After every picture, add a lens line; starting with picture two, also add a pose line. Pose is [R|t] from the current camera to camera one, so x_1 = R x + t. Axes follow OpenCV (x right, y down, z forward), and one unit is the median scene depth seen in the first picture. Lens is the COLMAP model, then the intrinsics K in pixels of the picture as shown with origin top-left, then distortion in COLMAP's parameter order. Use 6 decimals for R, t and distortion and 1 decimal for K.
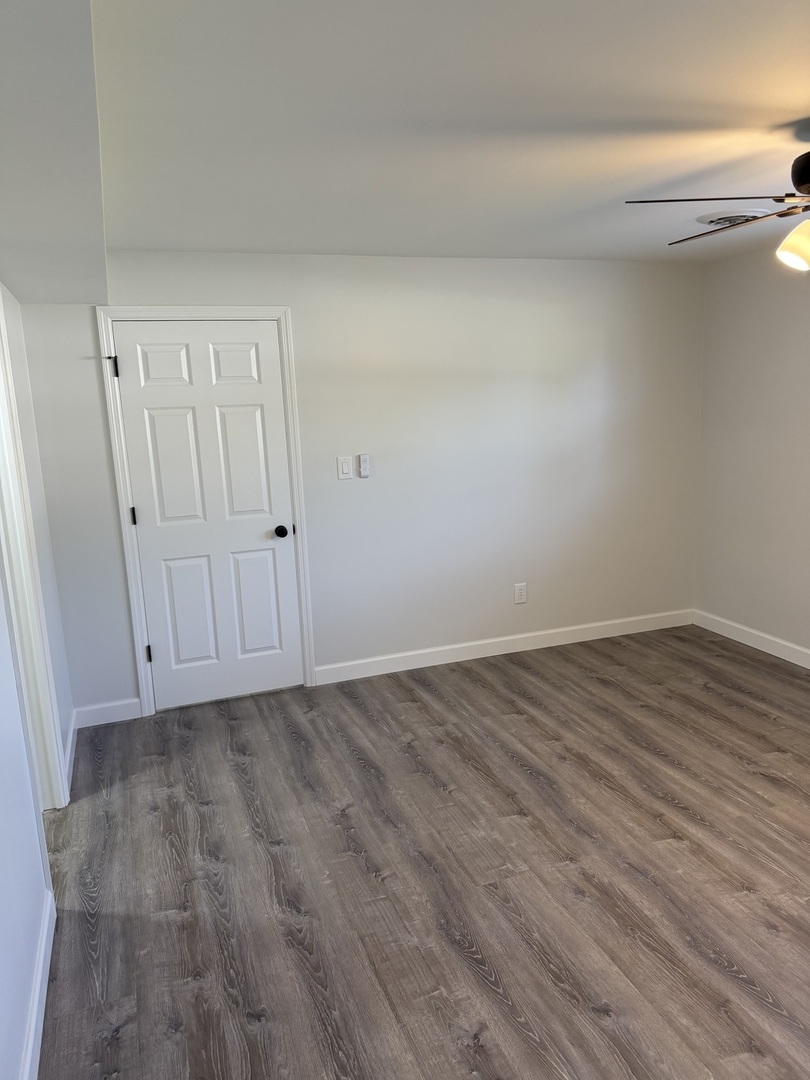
lens RADIAL K [[758.4, 0, 405.0], [0, 758.4, 540.0], [0, 0, 1]] dist [-0.009674, -0.004865]
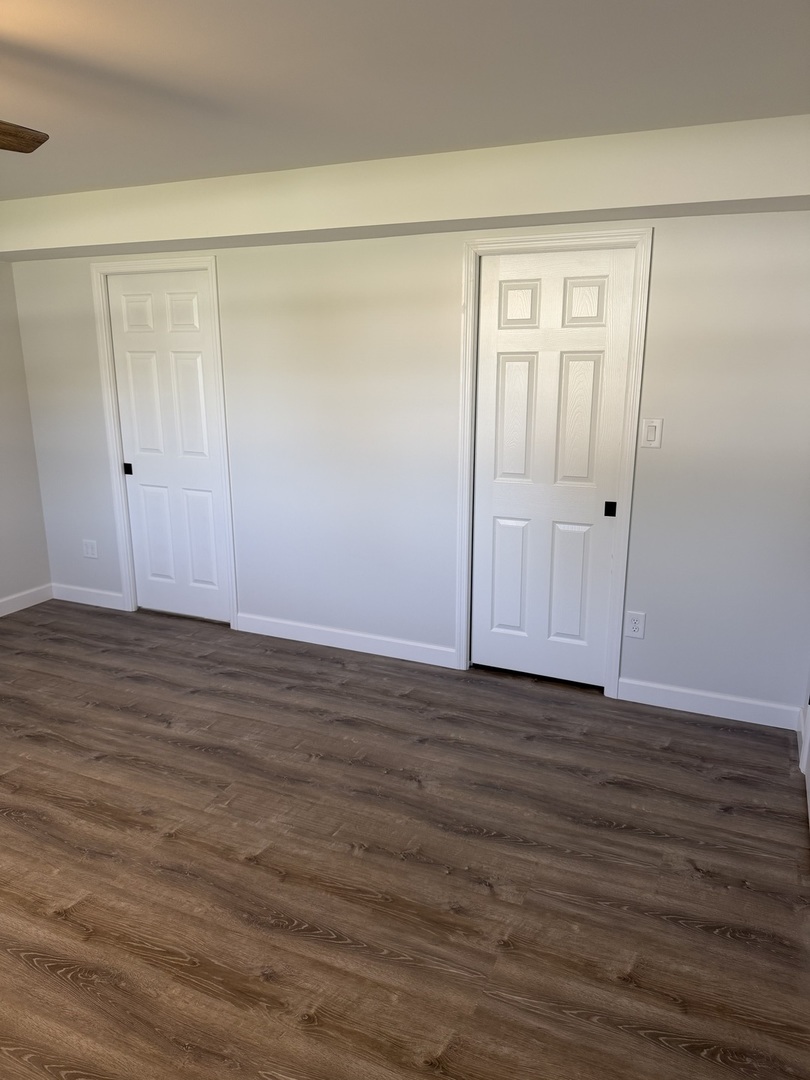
lens RADIAL K [[769.7, 0, 389.3], [0, 769.7, 537.9], [0, 0, 1]] dist [0.004293, -0.005231]
pose [[-0.709943, 0.218830, -0.669399, 0.505916], [-0.108311, 0.905266, 0.410807, -0.300612], [0.695881, 0.364152, -0.618985, 1.412437]]
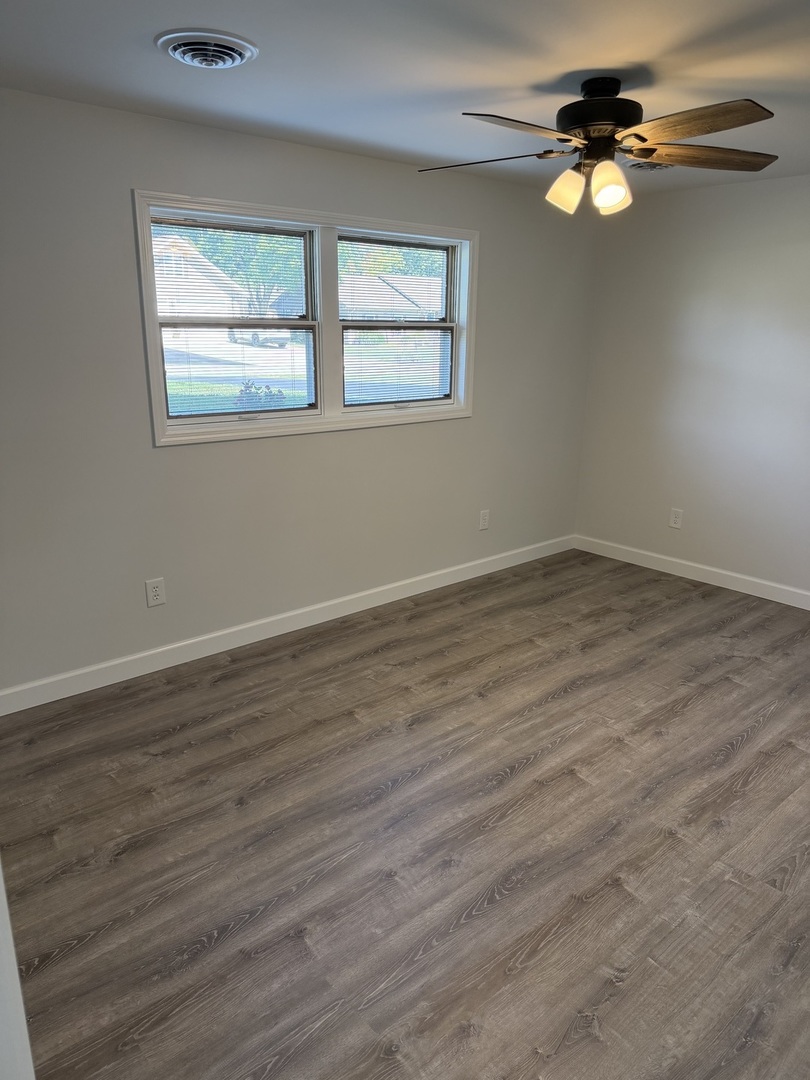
lens RADIAL K [[776.8, 0, 405.0], [0, 776.8, 540.0], [0, 0, 1]] dist [0.044287, -0.062080]
pose [[-0.360300, -0.217888, 0.907033, -0.367530], [0.188289, 0.935339, 0.299481, -0.206413], [-0.913636, 0.278688, -0.295976, 1.246607]]
